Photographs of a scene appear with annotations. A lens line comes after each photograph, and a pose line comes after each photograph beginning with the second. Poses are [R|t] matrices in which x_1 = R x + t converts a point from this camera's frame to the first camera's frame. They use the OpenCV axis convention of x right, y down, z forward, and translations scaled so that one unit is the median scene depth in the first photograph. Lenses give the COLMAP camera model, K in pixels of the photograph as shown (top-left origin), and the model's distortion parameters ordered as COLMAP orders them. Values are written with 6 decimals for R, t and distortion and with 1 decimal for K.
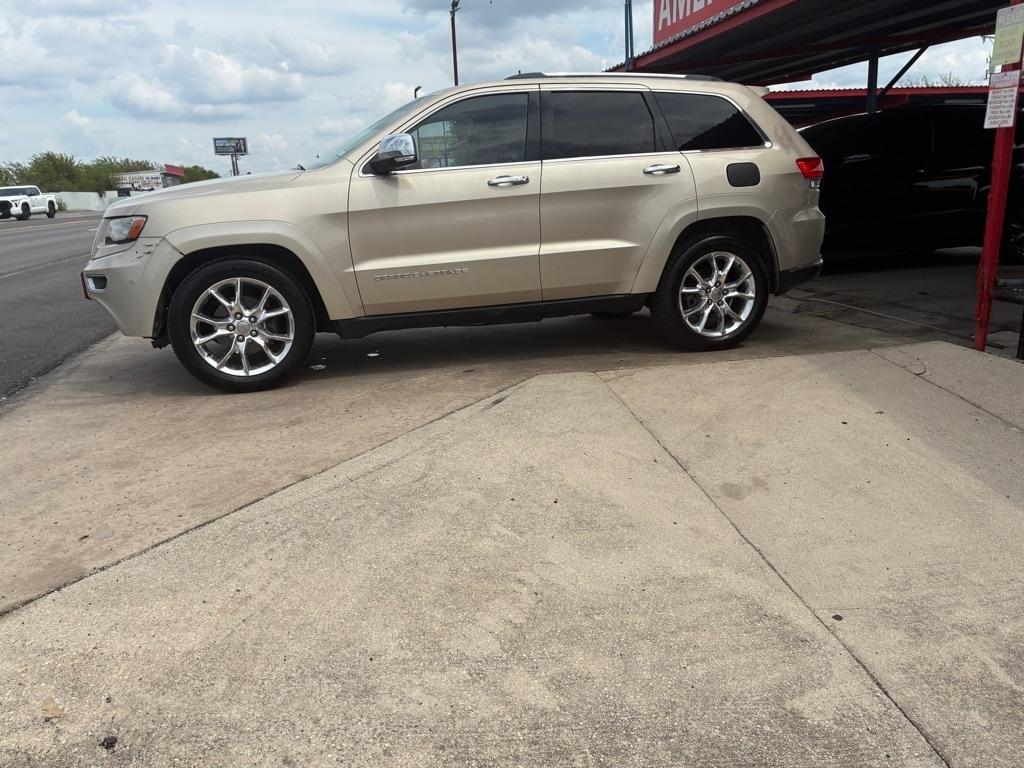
lens RADIAL K [[783.2, 0, 494.7], [0, 783.2, 398.4], [0, 0, 1]] dist [0.057885, -0.073983]
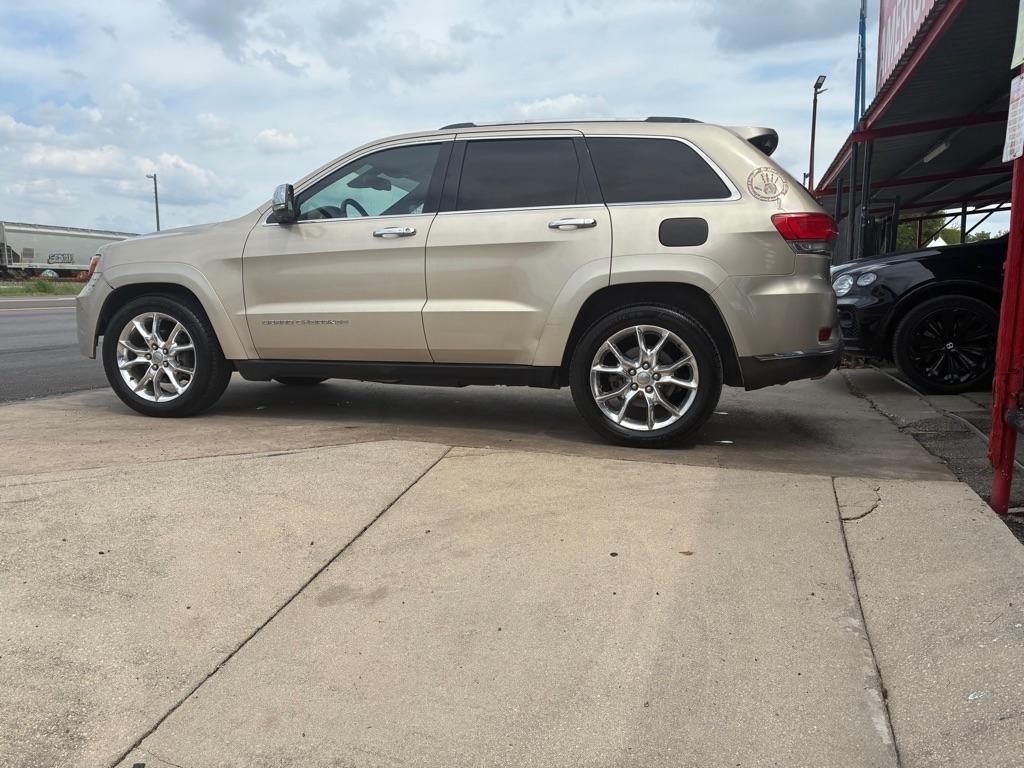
lens RADIAL K [[779.7, 0, 493.3], [0, 779.7, 388.6], [0, 0, 1]] dist [0.058053, -0.073791]
pose [[0.863777, 0.107112, -0.492358, 0.618753], [-0.164217, 0.983637, -0.074107, -0.042467], [0.476364, 0.144866, 0.867232, 0.274514]]
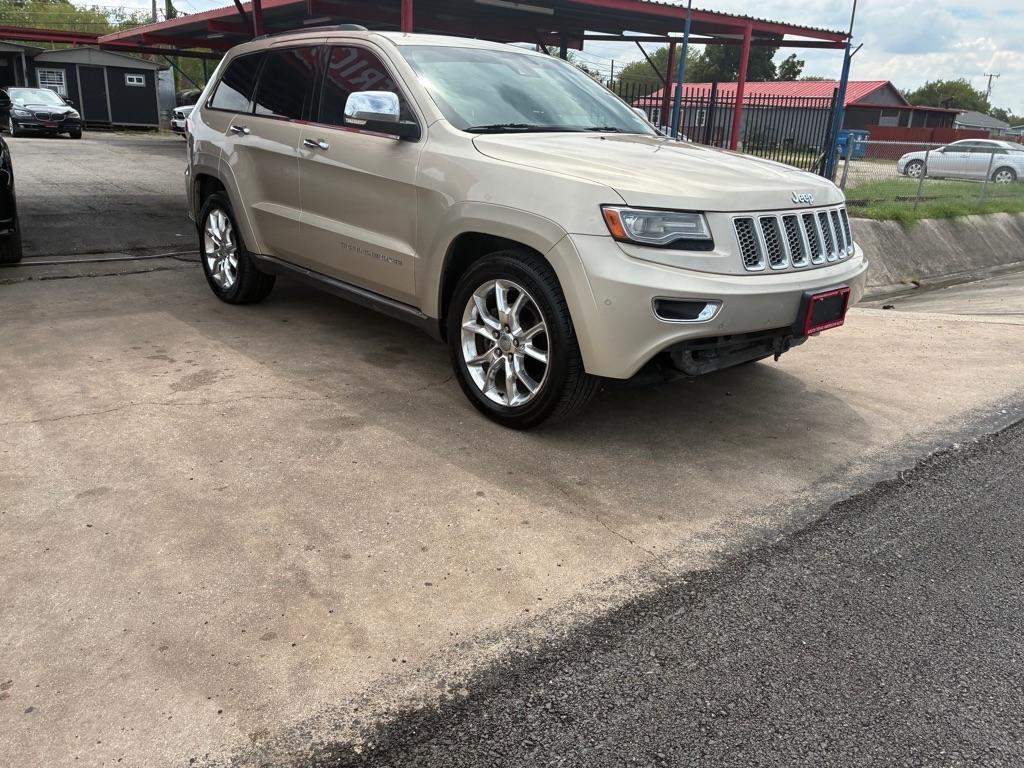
lens RADIAL K [[773.3, 0, 495.8], [0, 773.3, 385.3], [0, 0, 1]] dist [0.066038, -0.093883]
pose [[-0.451981, -0.275720, 0.848347, -1.069634], [0.200533, 0.895282, 0.397814, -0.455278], [-0.869195, 0.349925, -0.349359, 1.670025]]
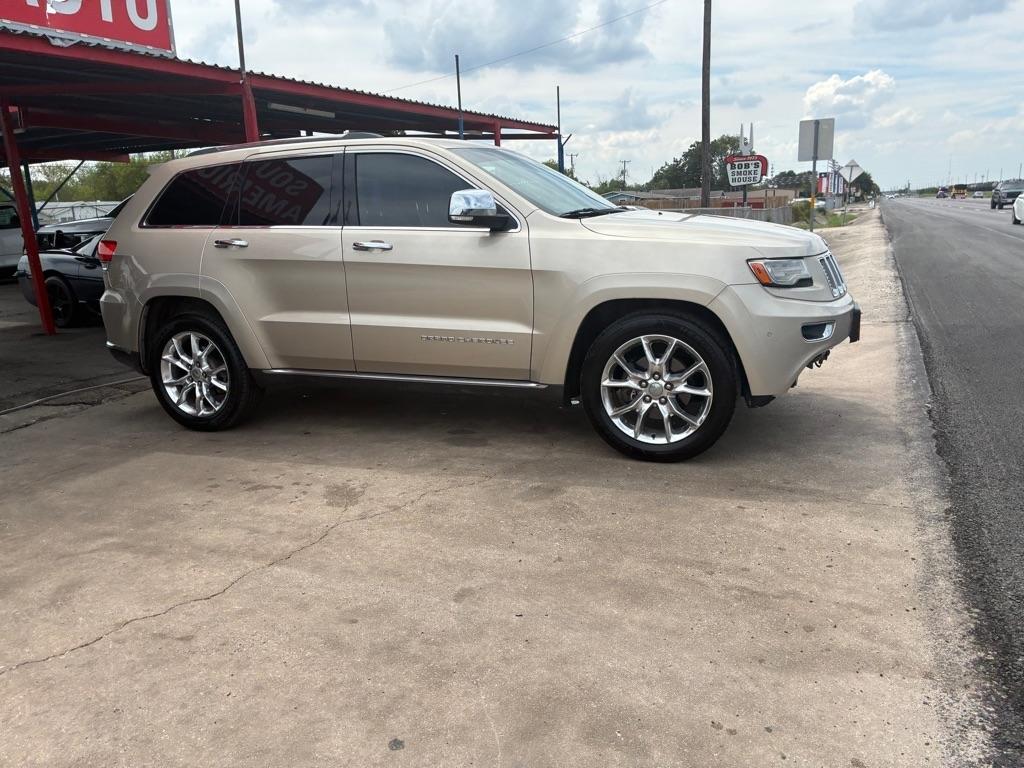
lens RADIAL K [[785.4, 0, 505.7], [0, 785.4, 395.8], [0, 0, 1]] dist [0.053493, -0.068978]
pose [[-0.807329, -0.068153, 0.586153, -0.802477], [0.215277, 0.890834, 0.400087, -0.574260], [-0.549433, 0.449187, -0.704524, 2.104806]]
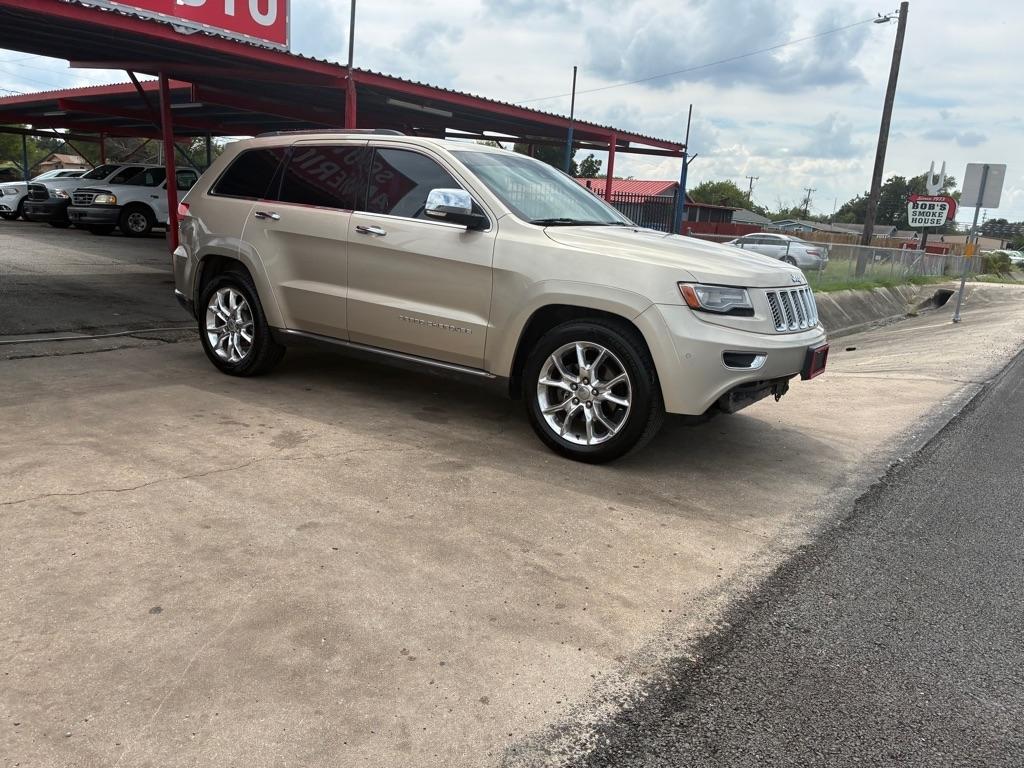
lens RADIAL K [[783.2, 0, 494.7], [0, 783.2, 398.4], [0, 0, 1]] dist [0.057885, -0.073983]
pose [[-0.653313, -0.181616, 0.734981, -1.041056], [0.147913, 0.921474, 0.359176, -0.536360], [-0.742498, 0.343368, -0.575148, 2.005173]]
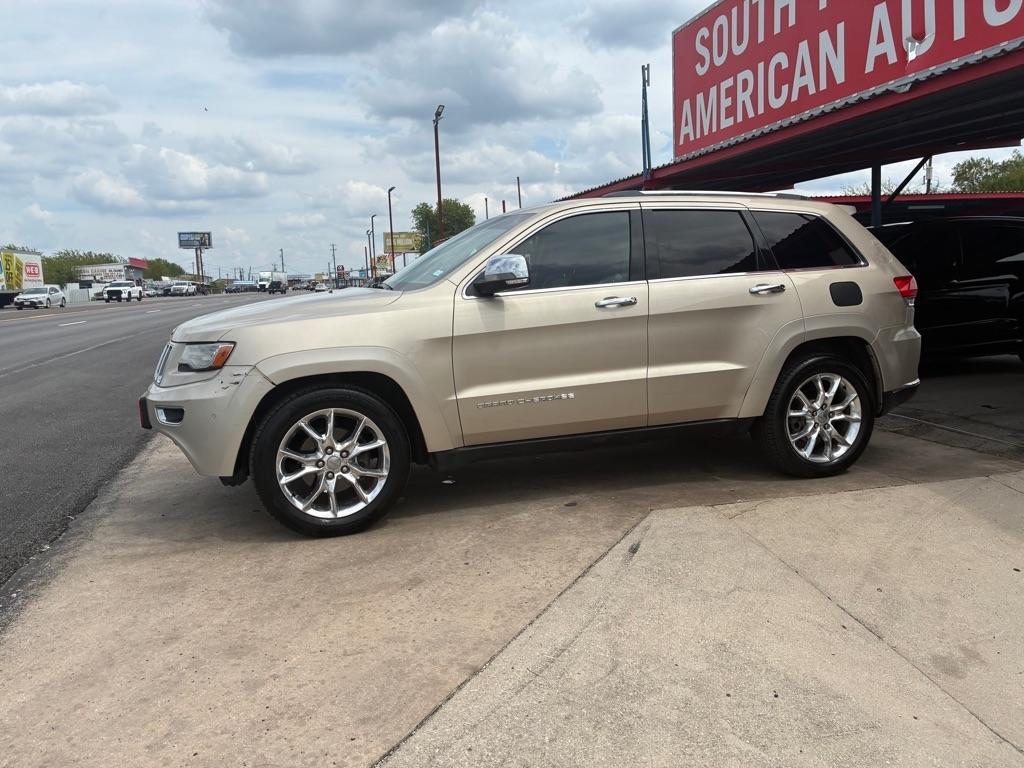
lens RADIAL K [[781.8, 0, 492.0], [0, 781.8, 379.4], [0, 0, 1]] dist [0.059838, -0.073092]
pose [[0.998631, -0.002350, 0.052246, -0.183532], [0.009369, 0.990867, -0.134515, -0.062132], [-0.051453, 0.134820, 0.989533, 0.097368]]
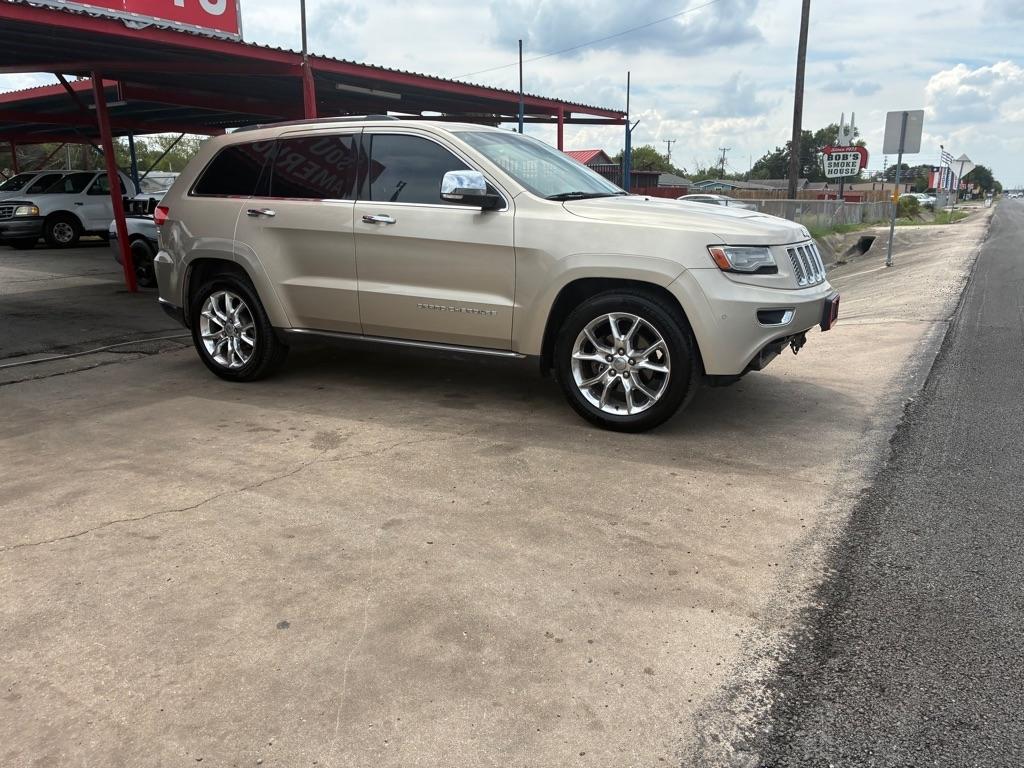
lens RADIAL K [[781.6, 0, 508.4], [0, 781.6, 398.9], [0, 0, 1]] dist [0.052160, -0.062092]
pose [[-0.734585, -0.131933, 0.665567, -0.955823], [0.201824, 0.894030, 0.399973, -0.557797], [-0.647806, 0.428141, -0.630113, 2.086423]]
